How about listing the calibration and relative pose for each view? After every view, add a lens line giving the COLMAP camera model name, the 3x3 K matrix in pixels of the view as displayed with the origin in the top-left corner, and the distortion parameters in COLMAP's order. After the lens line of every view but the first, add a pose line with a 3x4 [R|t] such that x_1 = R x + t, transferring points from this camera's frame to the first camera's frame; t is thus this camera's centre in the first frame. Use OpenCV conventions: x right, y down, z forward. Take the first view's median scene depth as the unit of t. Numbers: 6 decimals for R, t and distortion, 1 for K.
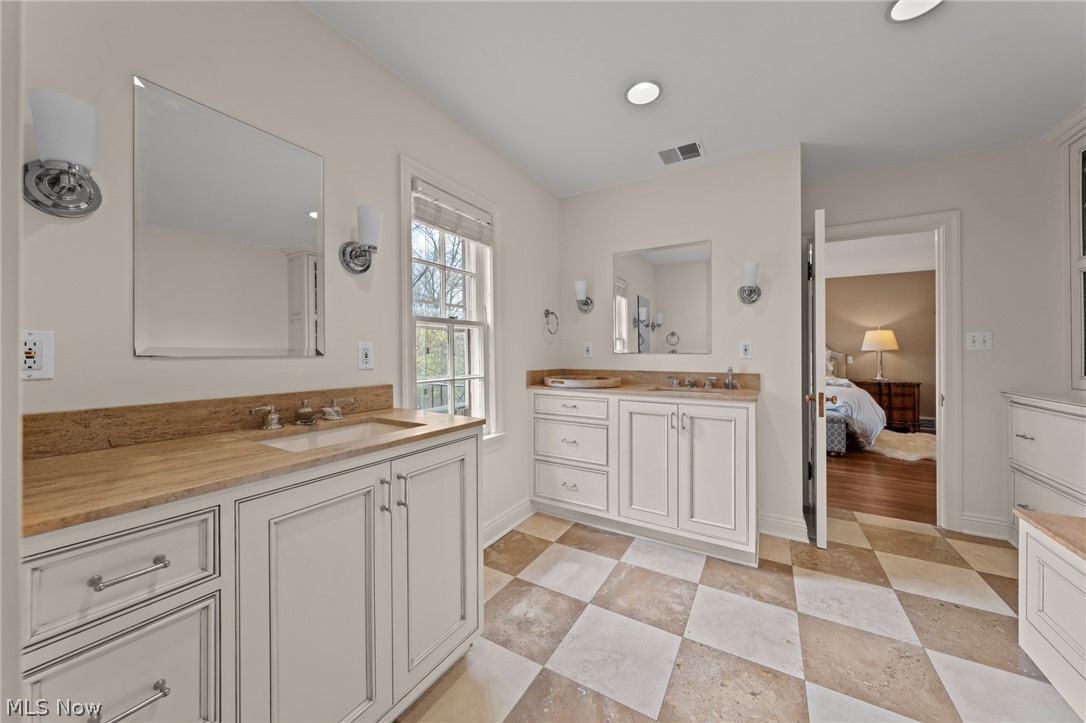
lens RADIAL K [[396.5, 0, 535.4], [0, 396.5, 351.6], [0, 0, 1]] dist [-0.001276, 0.000205]
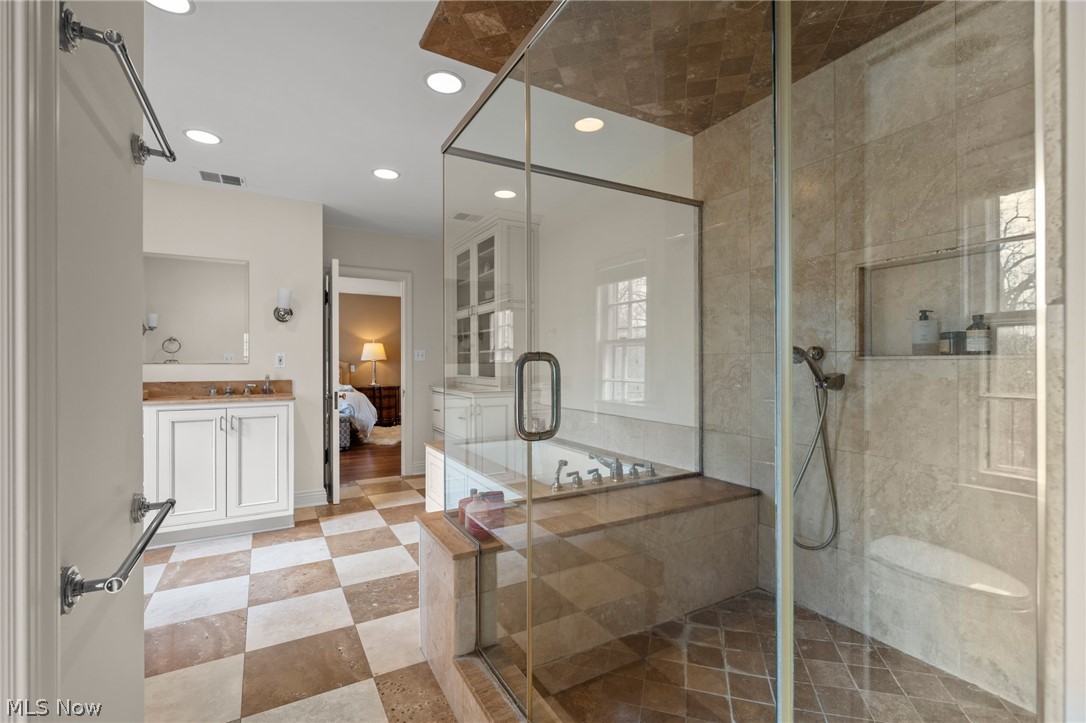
lens RADIAL K [[486.7, 0, 544.1], [0, 486.7, 361.1], [0, 0, 1]] dist [0.003217, 0.000061]
pose [[0.499767, 0.000620, 0.866159, -0.353563], [-0.001612, 0.999999, 0.000215, -0.004054], [-0.866158, -0.001504, 0.499768, -0.434386]]
